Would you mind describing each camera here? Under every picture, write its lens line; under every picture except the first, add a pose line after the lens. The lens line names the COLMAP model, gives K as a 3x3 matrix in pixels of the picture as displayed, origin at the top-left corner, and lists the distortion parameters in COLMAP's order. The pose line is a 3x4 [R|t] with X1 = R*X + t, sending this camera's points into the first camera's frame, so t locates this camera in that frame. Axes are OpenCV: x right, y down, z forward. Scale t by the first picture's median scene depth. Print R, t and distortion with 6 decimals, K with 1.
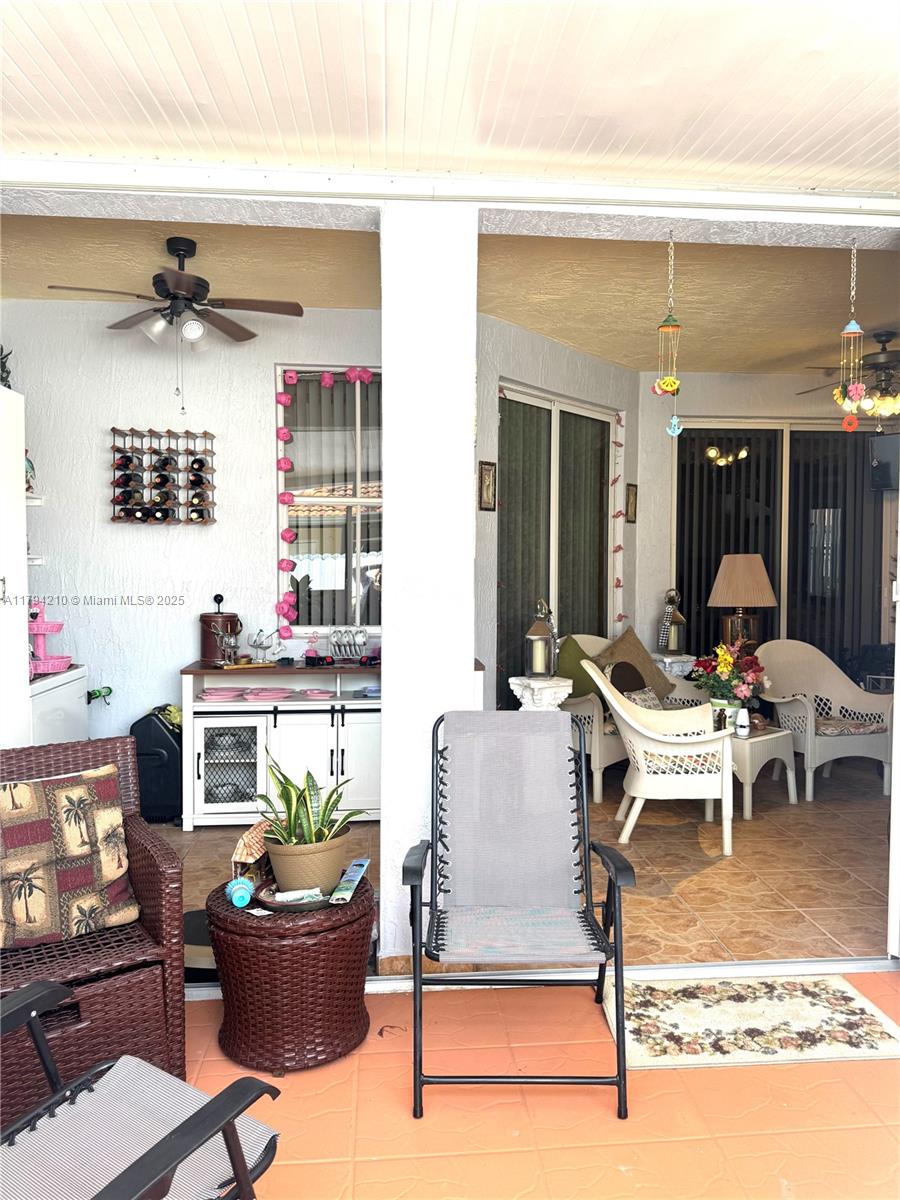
lens RADIAL K [[844.4, 0, 450.0], [0, 844.4, 600.0], [0, 0, 1]] dist [0.140190, -0.248986]
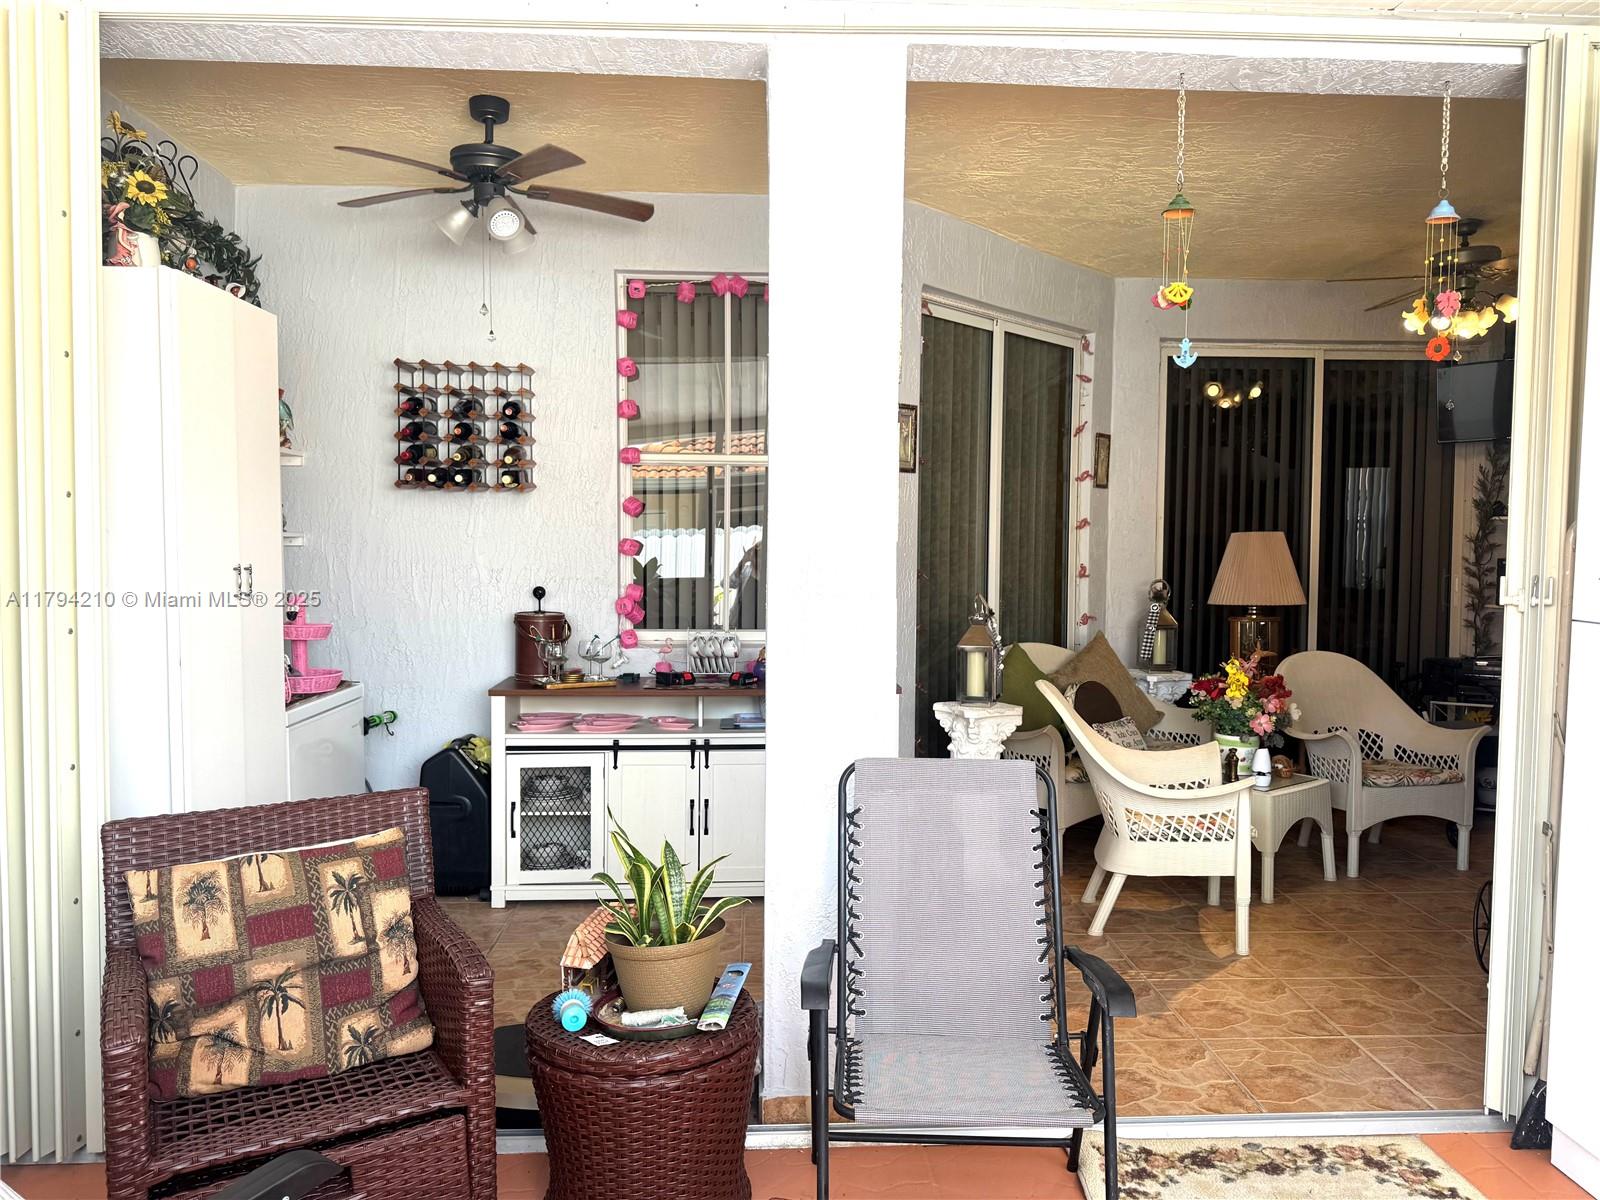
lens RADIAL K [[1129.8, 0, 796.5], [0, 1129.8, 610.4], [0, 0, 1]] dist [0.146607, -0.273852]
pose [[0.999185, 0.005376, -0.040007, -0.010848], [-0.004631, 0.999815, 0.018695, -0.005943], [0.040100, -0.018495, 0.999024, 0.029050]]
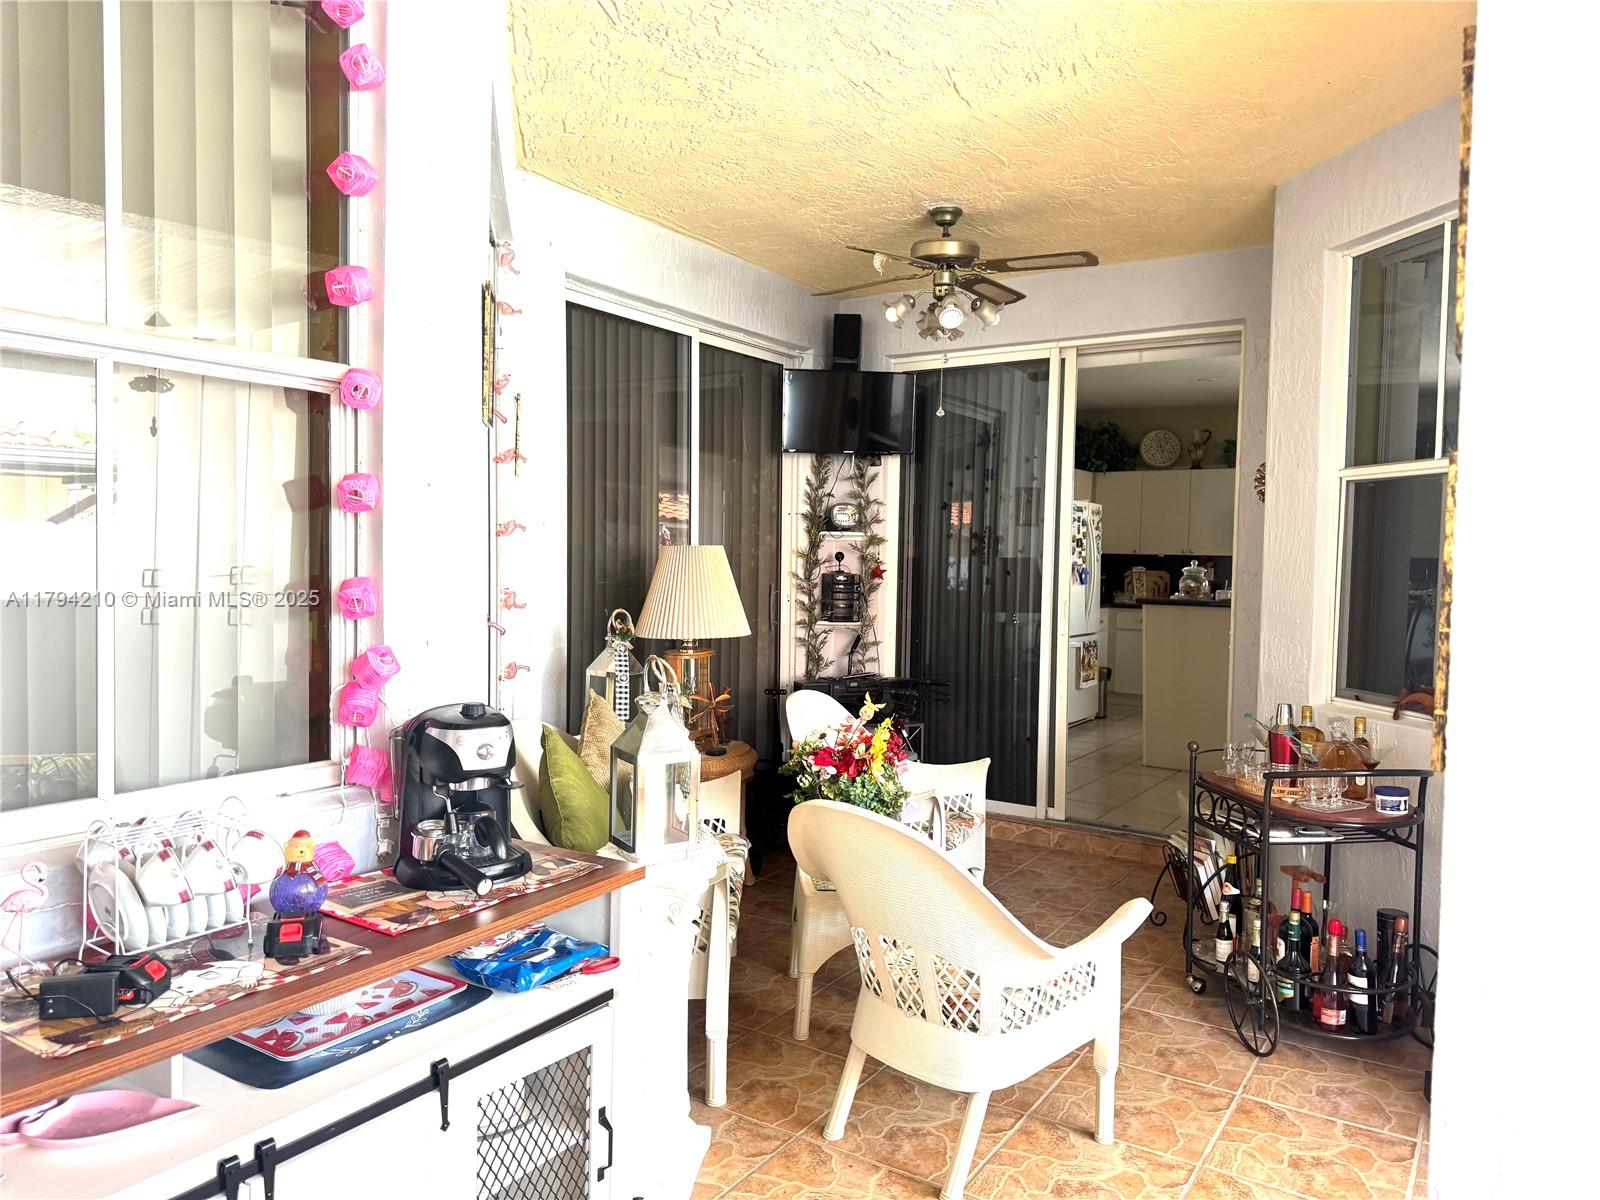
lens RADIAL K [[1125.9, 0, 804.7], [0, 1125.9, 607.4], [0, 0, 1]] dist [0.140190, -0.248986]
pose [[0.616309, -0.027966, 0.787008, -0.297277], [0.013482, 0.999597, 0.024962, -0.041980], [-0.787389, -0.004774, 0.616438, 0.673834]]
